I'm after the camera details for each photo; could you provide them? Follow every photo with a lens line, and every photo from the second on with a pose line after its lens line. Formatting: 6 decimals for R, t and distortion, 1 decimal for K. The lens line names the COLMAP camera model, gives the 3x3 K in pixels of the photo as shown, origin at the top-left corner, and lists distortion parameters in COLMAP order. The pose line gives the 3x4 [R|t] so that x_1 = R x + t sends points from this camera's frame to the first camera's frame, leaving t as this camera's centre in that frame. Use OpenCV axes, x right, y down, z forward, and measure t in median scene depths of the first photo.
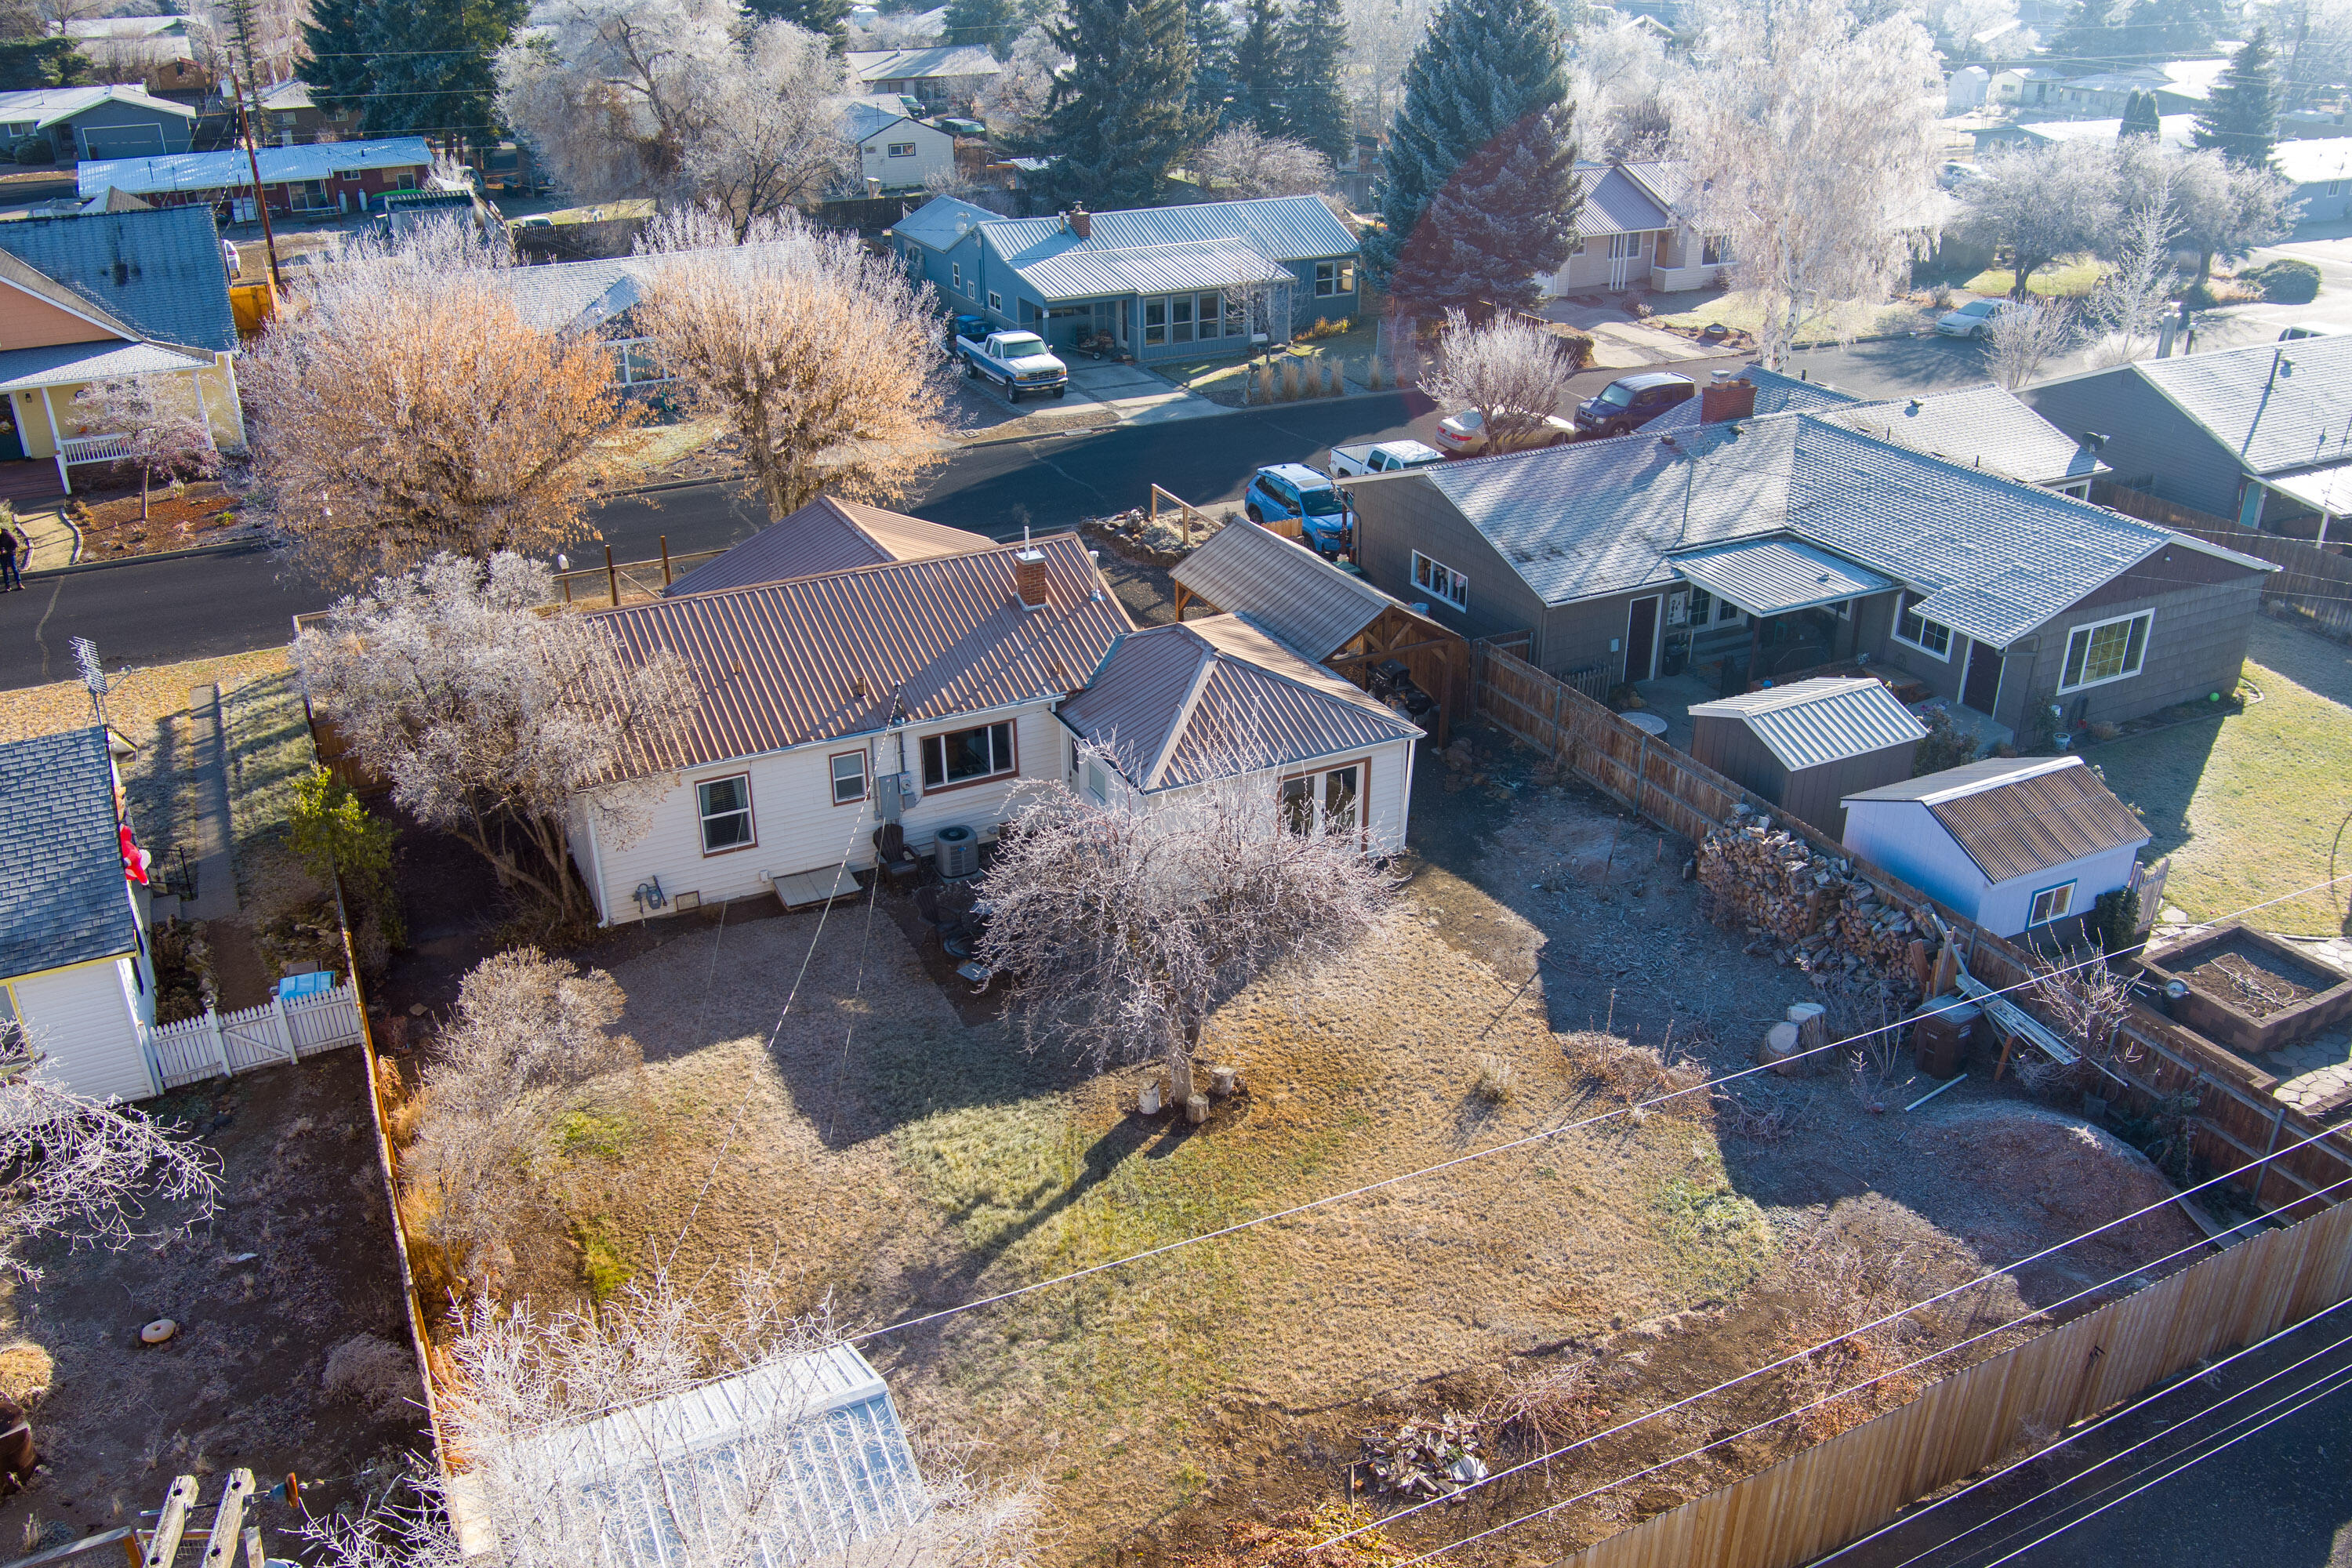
lens RADIAL K [[1902.9, 0, 1176.0], [0, 1902.9, 784.0], [0, 0, 1]] dist [-0.071805, 0.012959]
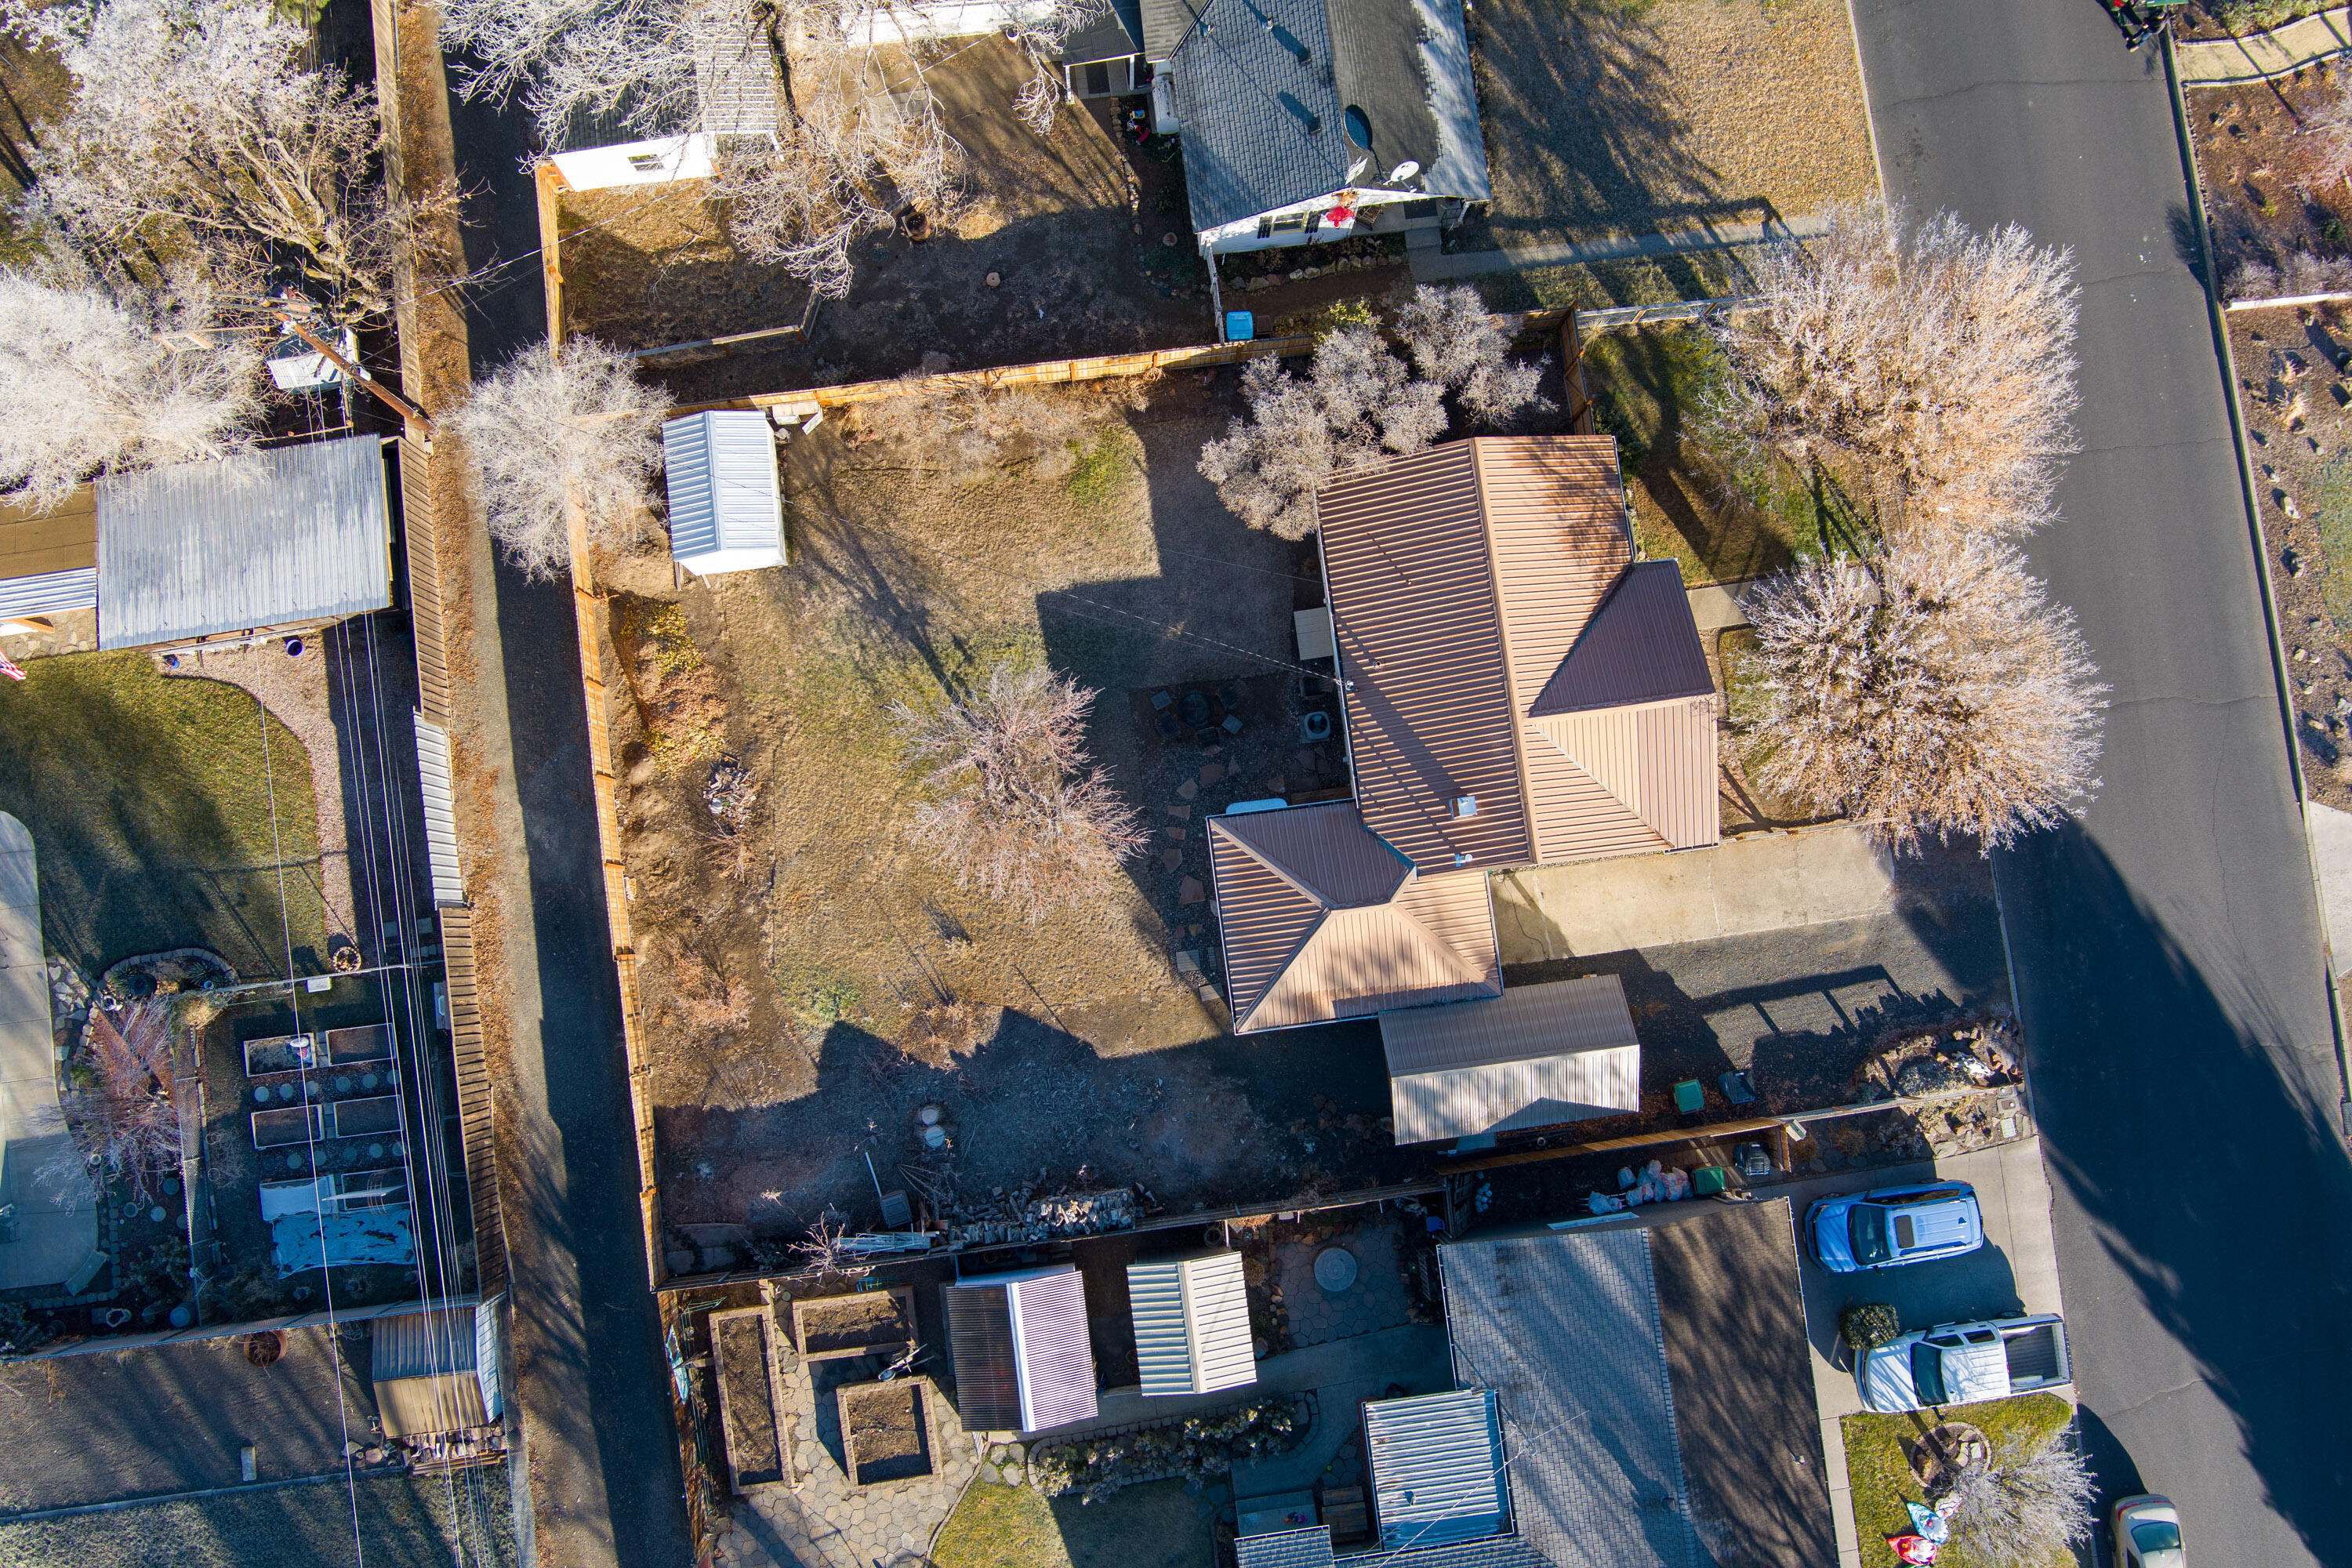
lens RADIAL K [[1902.9, 0, 1176.0], [0, 1902.9, 784.0], [0, 0, 1]] dist [-0.071805, 0.012959]
pose [[-0.326547, 0.941771, -0.080212, 0.083937], [-0.429438, -0.072231, 0.900203, -1.278132], [0.841992, 0.328404, 0.428019, 0.287400]]
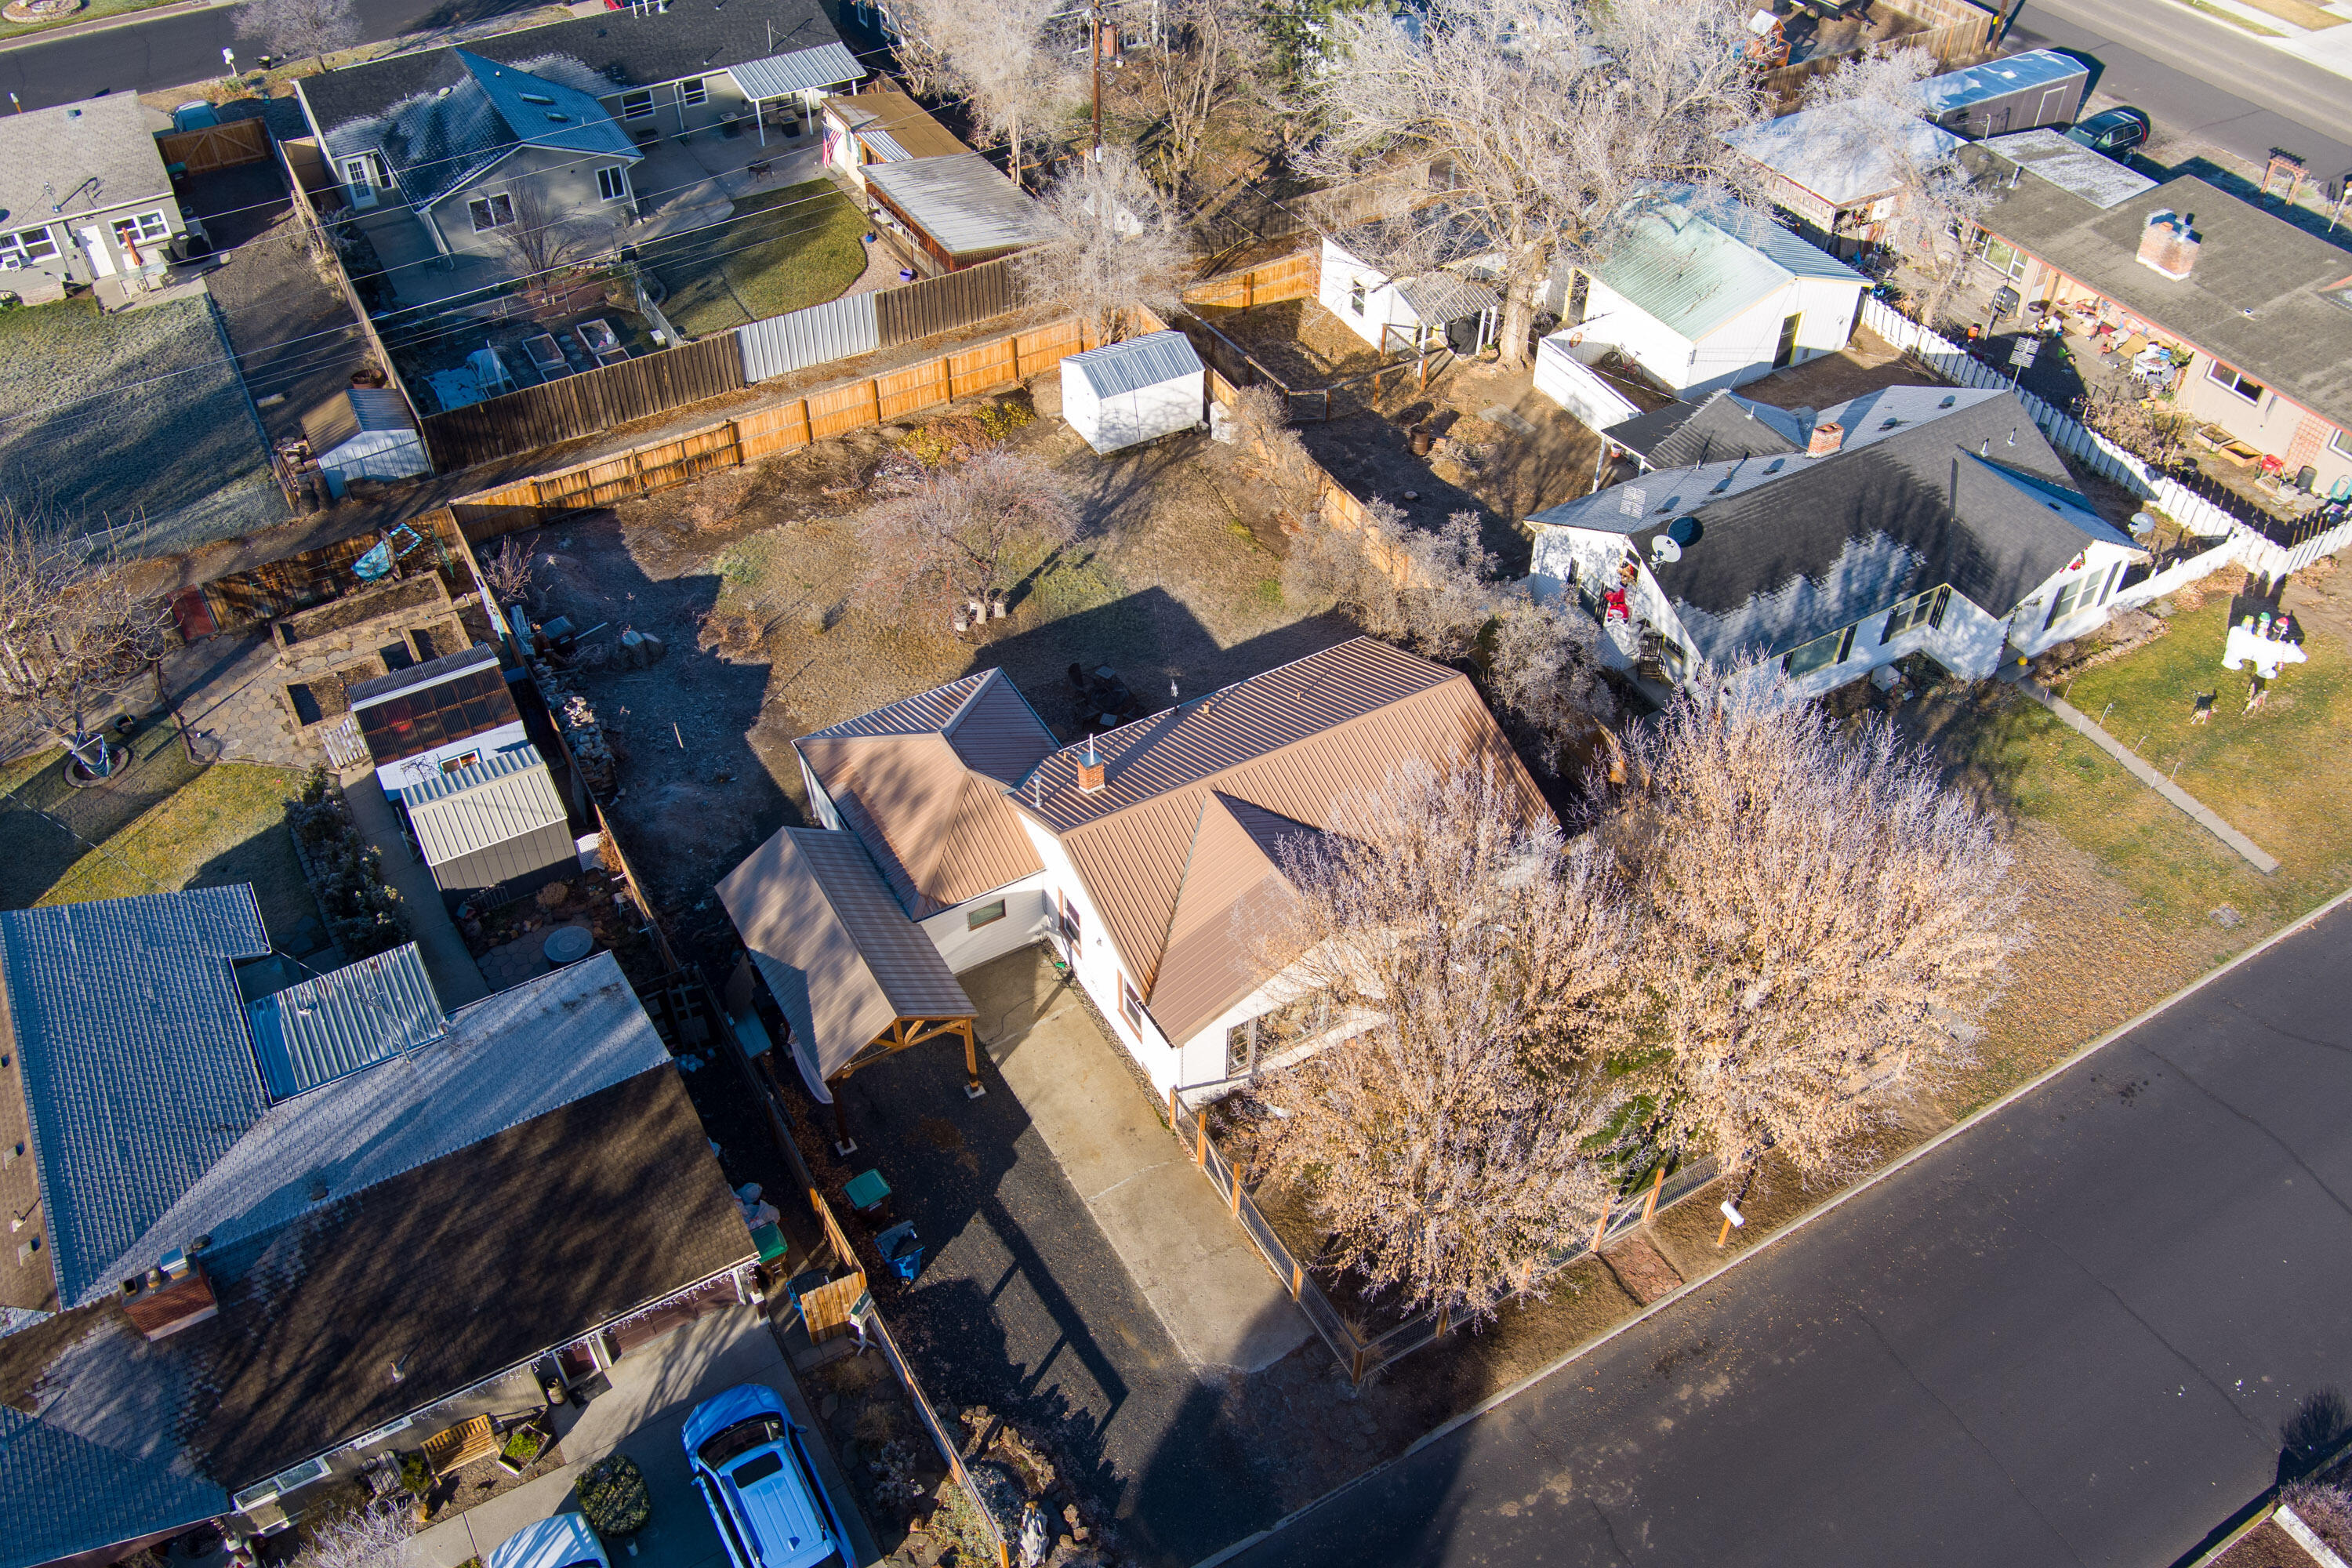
lens RADIAL K [[1918.2, 0, 1176.0], [0, 1918.2, 784.0], [0, 0, 1]] dist [-0.058384, 0.011723]
pose [[-0.998075, 0.045603, -0.042038, -0.083741], [-0.023001, 0.357295, 0.933708, -1.301937], [0.057600, 0.932878, -0.355558, 1.529907]]
